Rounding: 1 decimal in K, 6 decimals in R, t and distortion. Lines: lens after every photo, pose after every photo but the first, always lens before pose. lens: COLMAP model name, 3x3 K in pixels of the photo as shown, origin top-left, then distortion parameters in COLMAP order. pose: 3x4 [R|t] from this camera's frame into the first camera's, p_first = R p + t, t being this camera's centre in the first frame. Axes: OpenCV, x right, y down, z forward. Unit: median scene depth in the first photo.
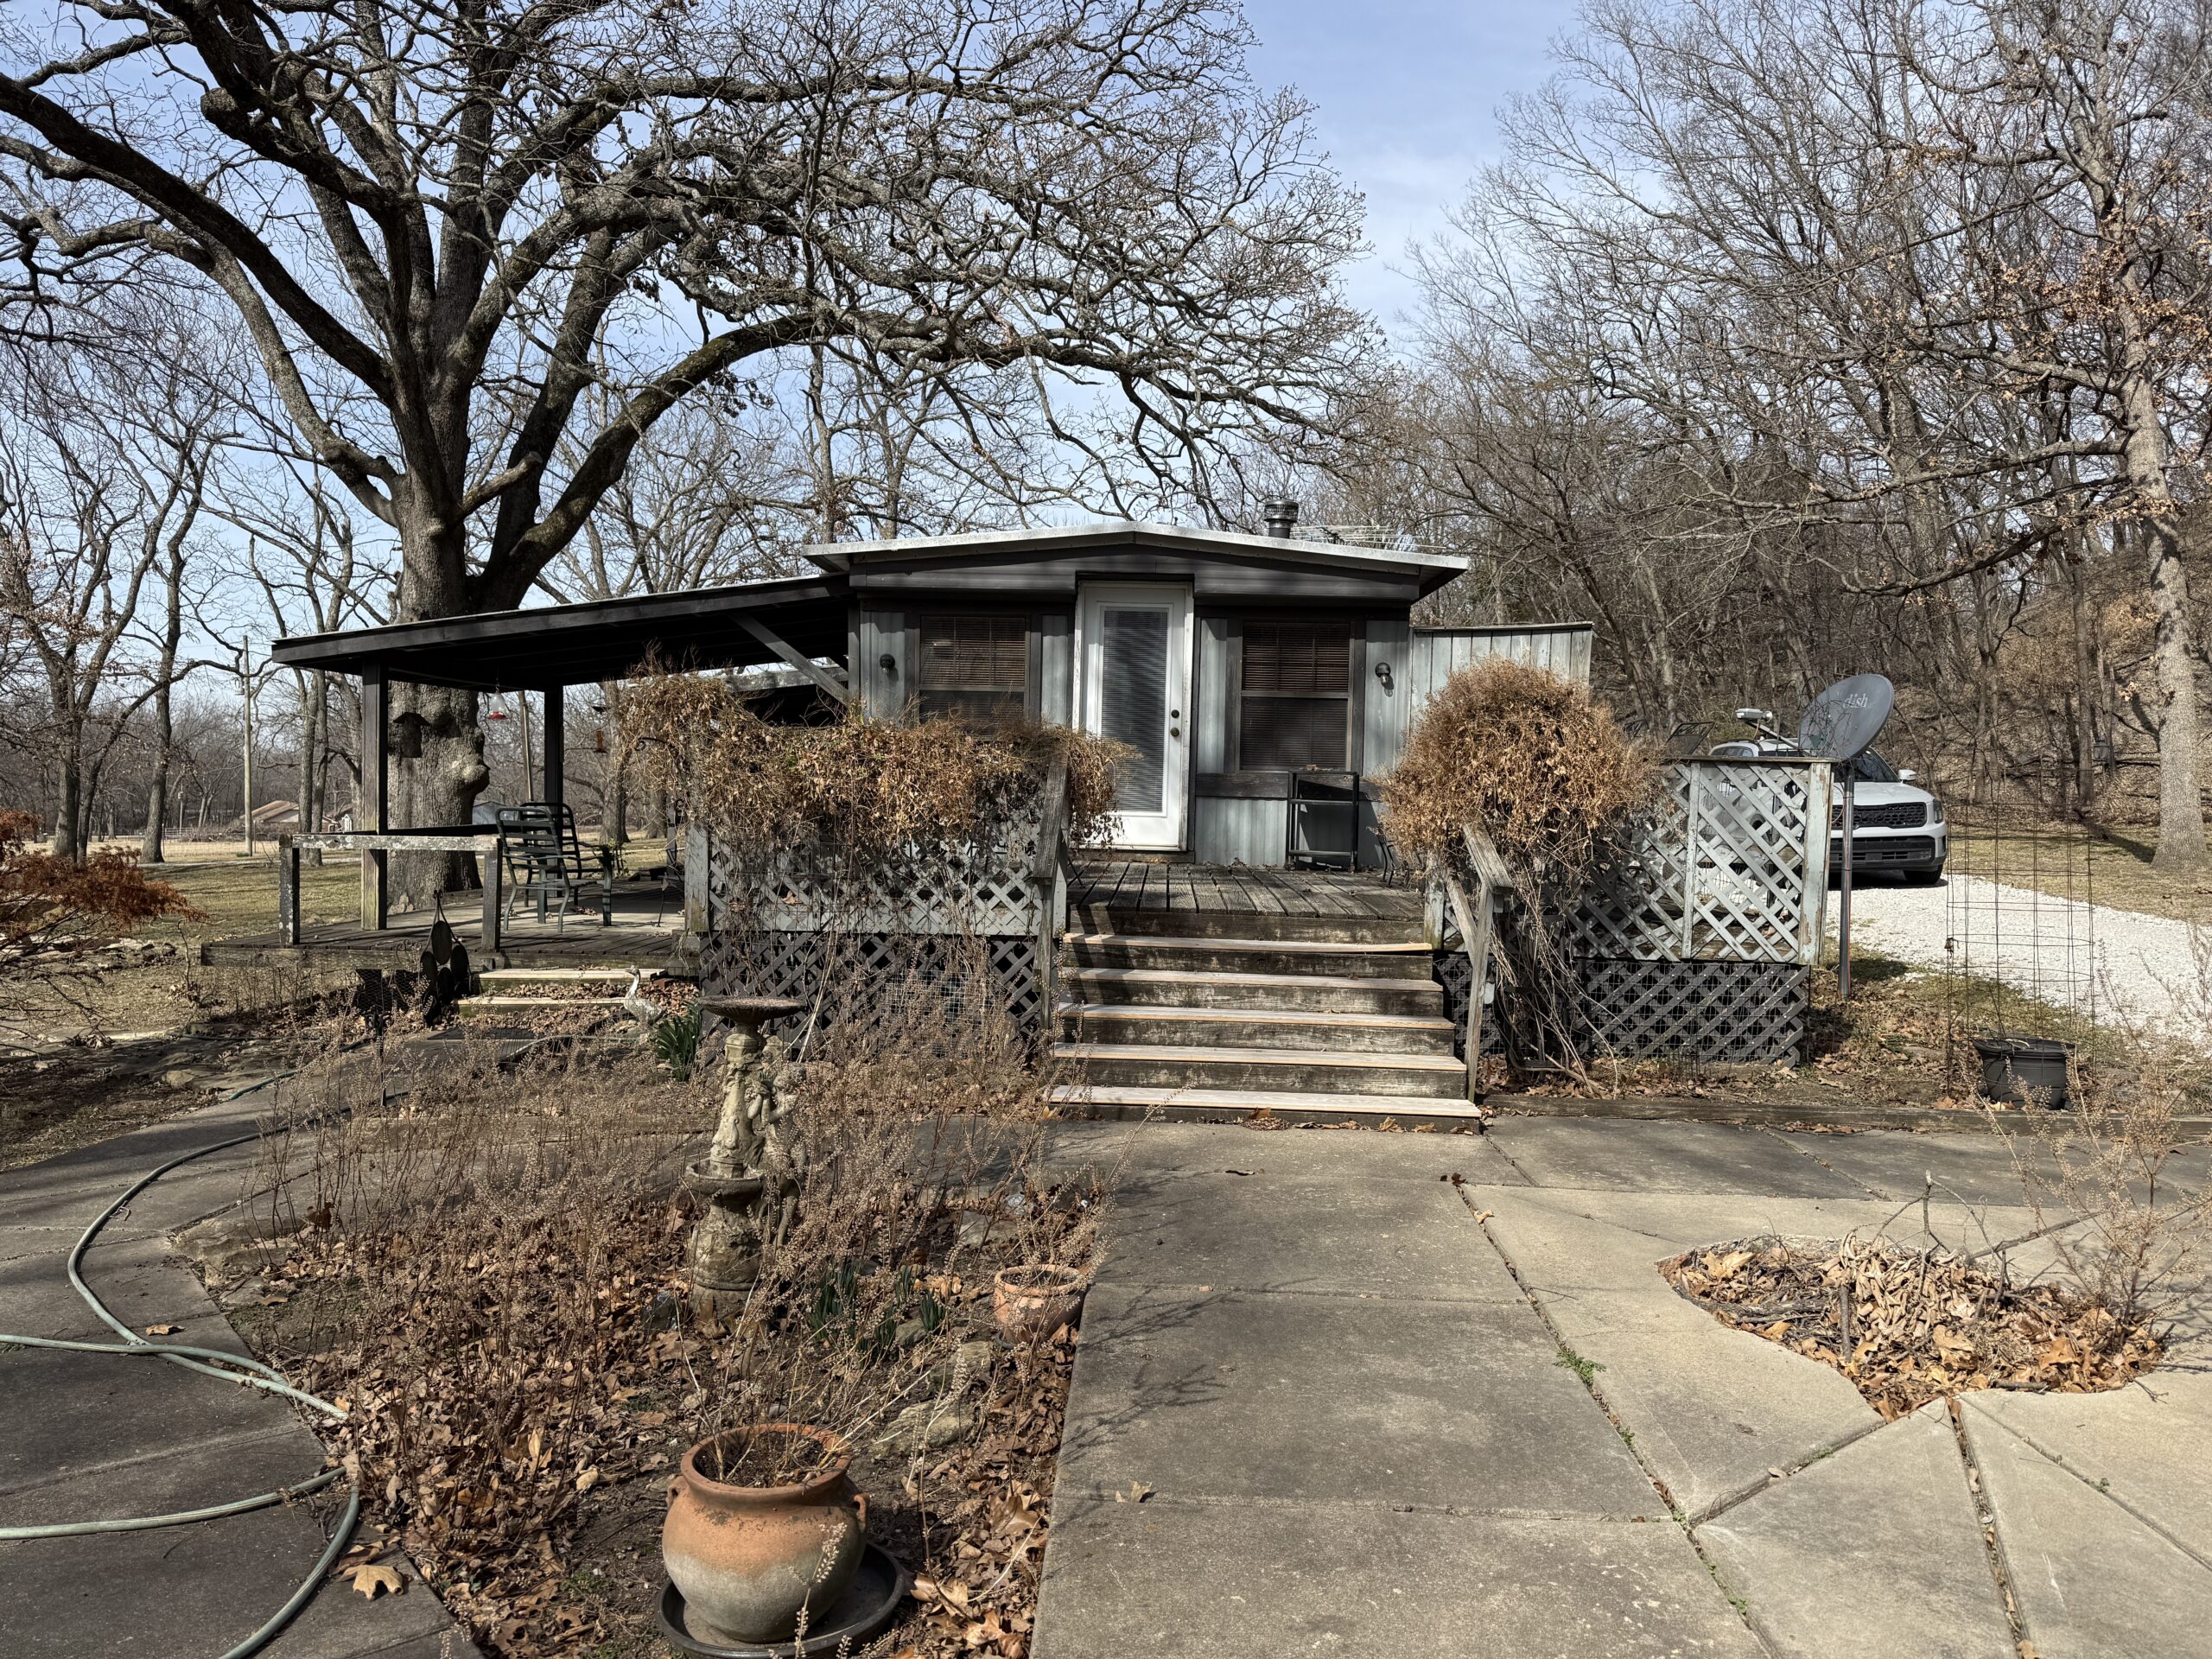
lens RADIAL K [[1558.3, 0, 1106.0], [0, 1558.3, 829.5], [0, 0, 1]] dist [0.070498, -0.065336]
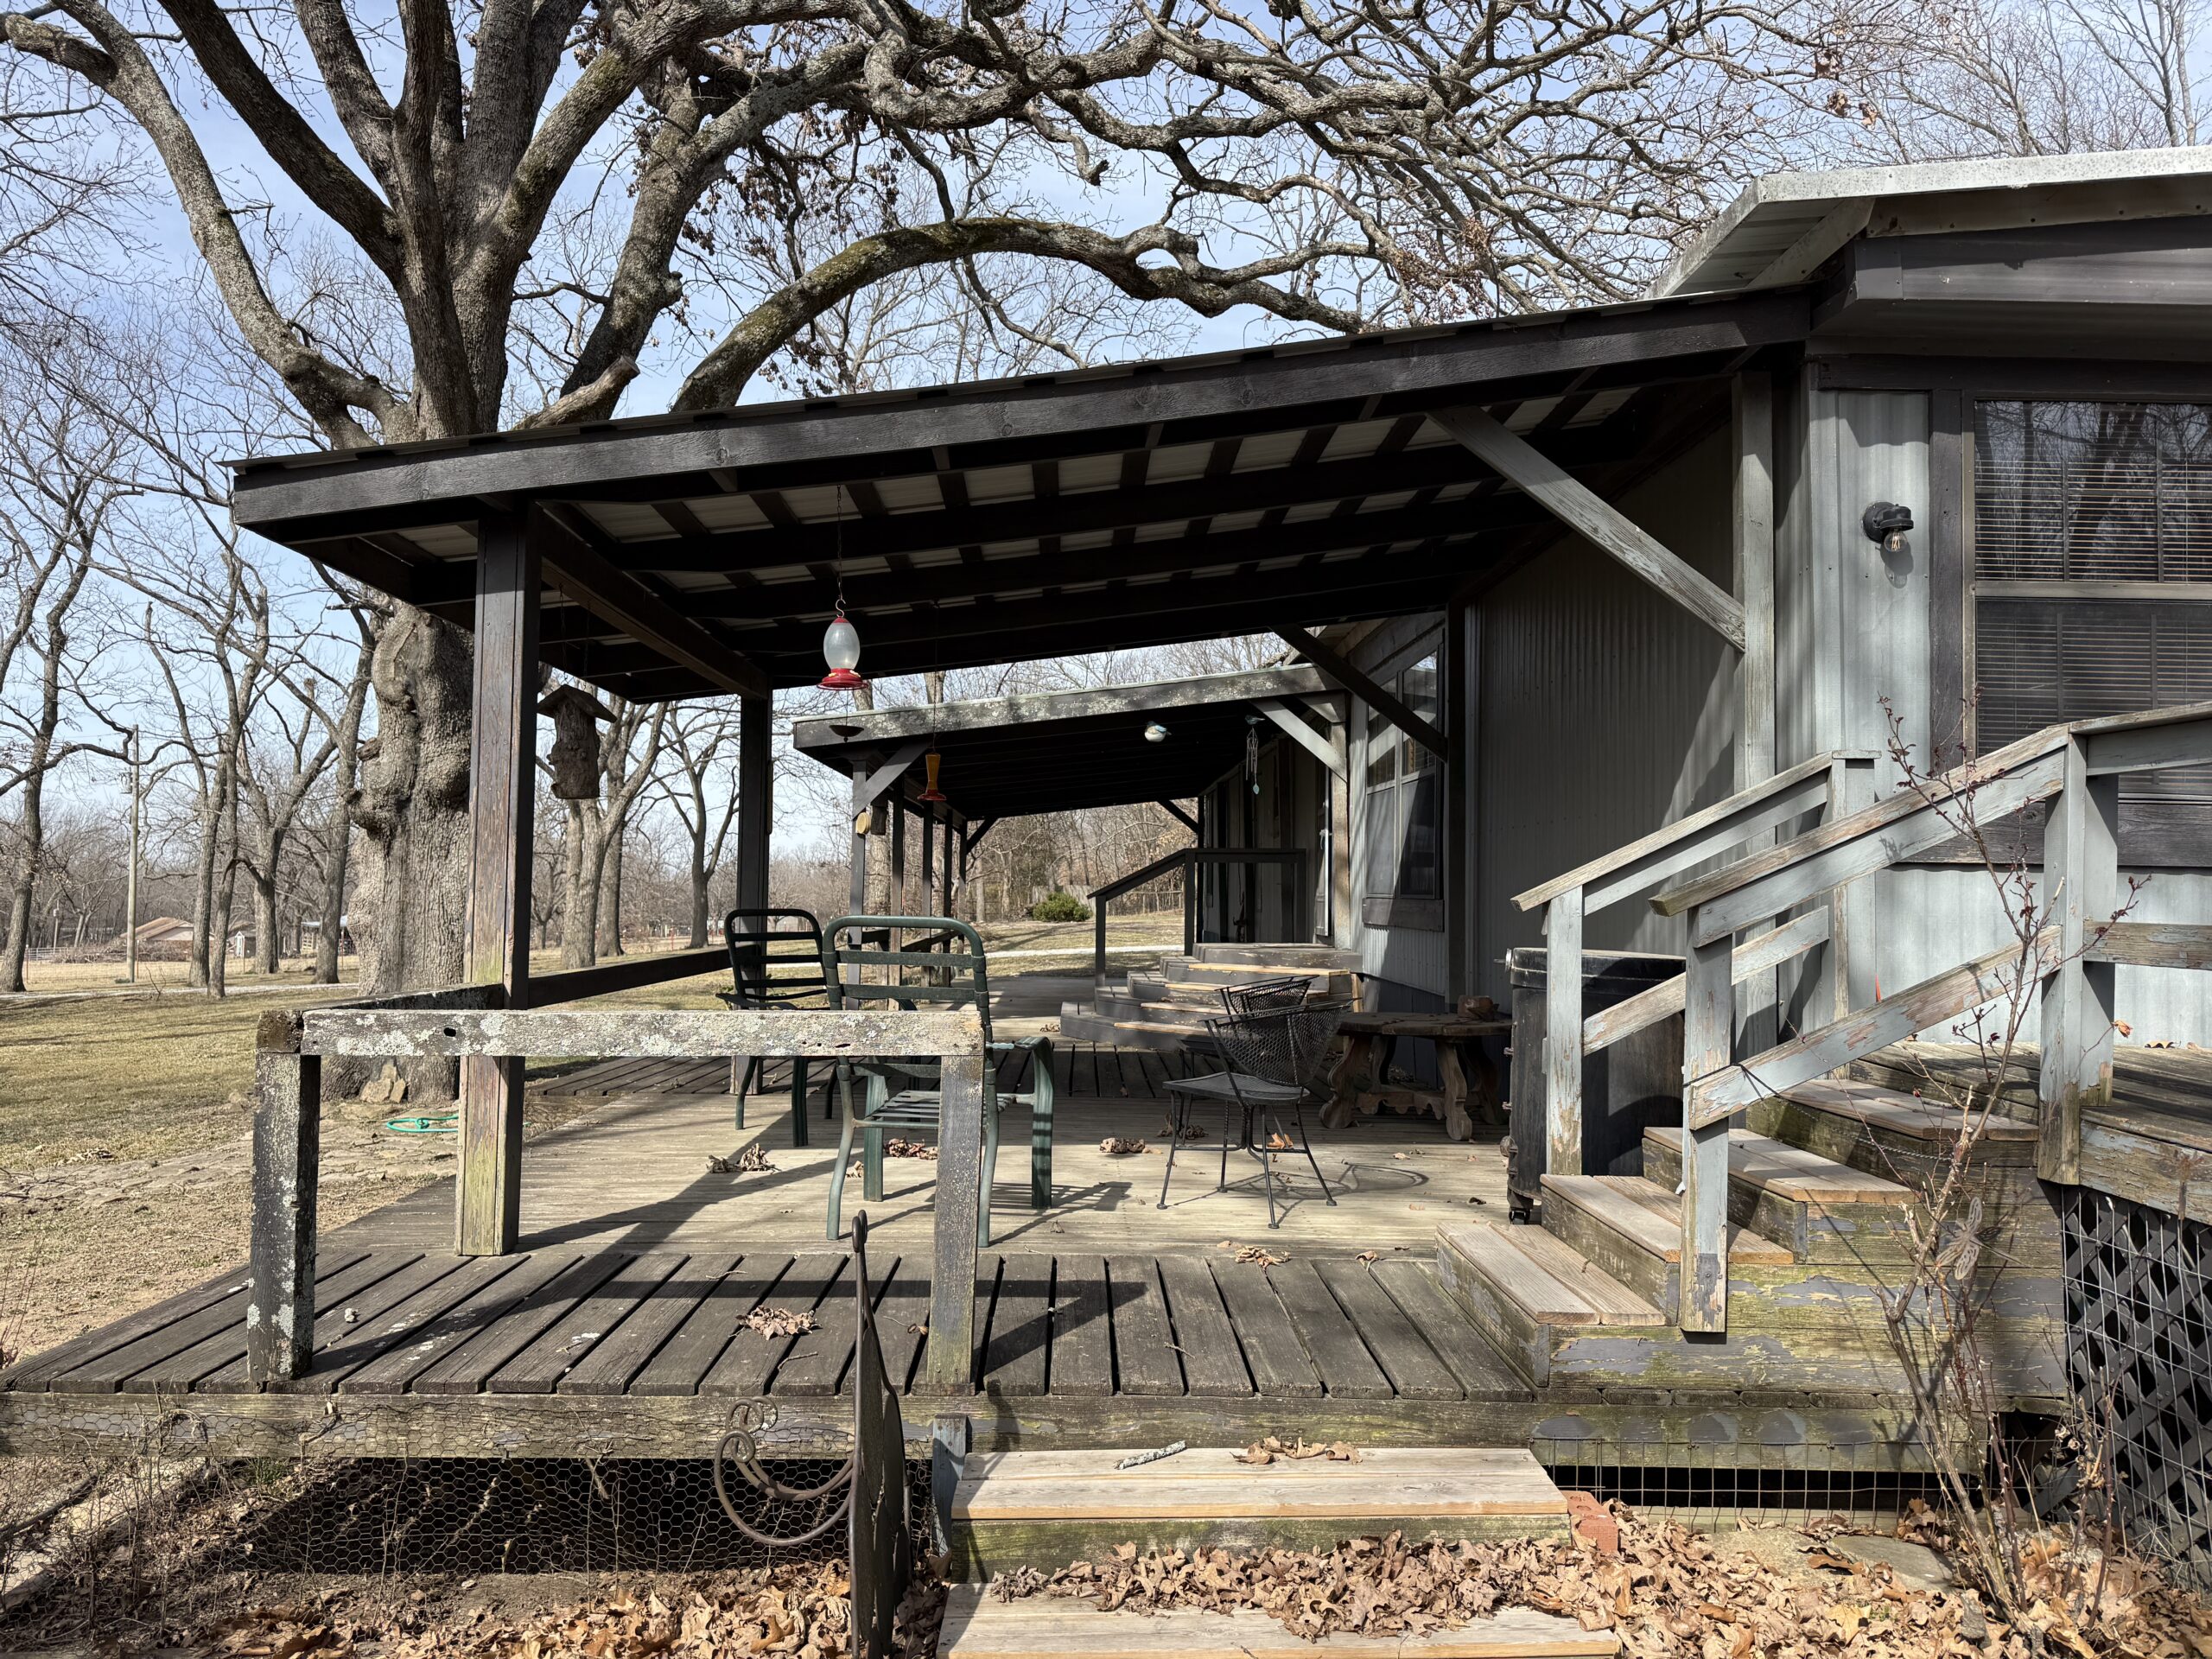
lens RADIAL K [[1536.2, 0, 1106.0], [0, 1536.2, 829.5], [0, 0, 1]] dist [0.003771, 0.001308]
pose [[0.997691, -0.002361, 0.067879, -0.219847], [0.007261, 0.997375, -0.072040, -0.004813], [-0.067531, 0.072366, 0.995089, 0.400779]]
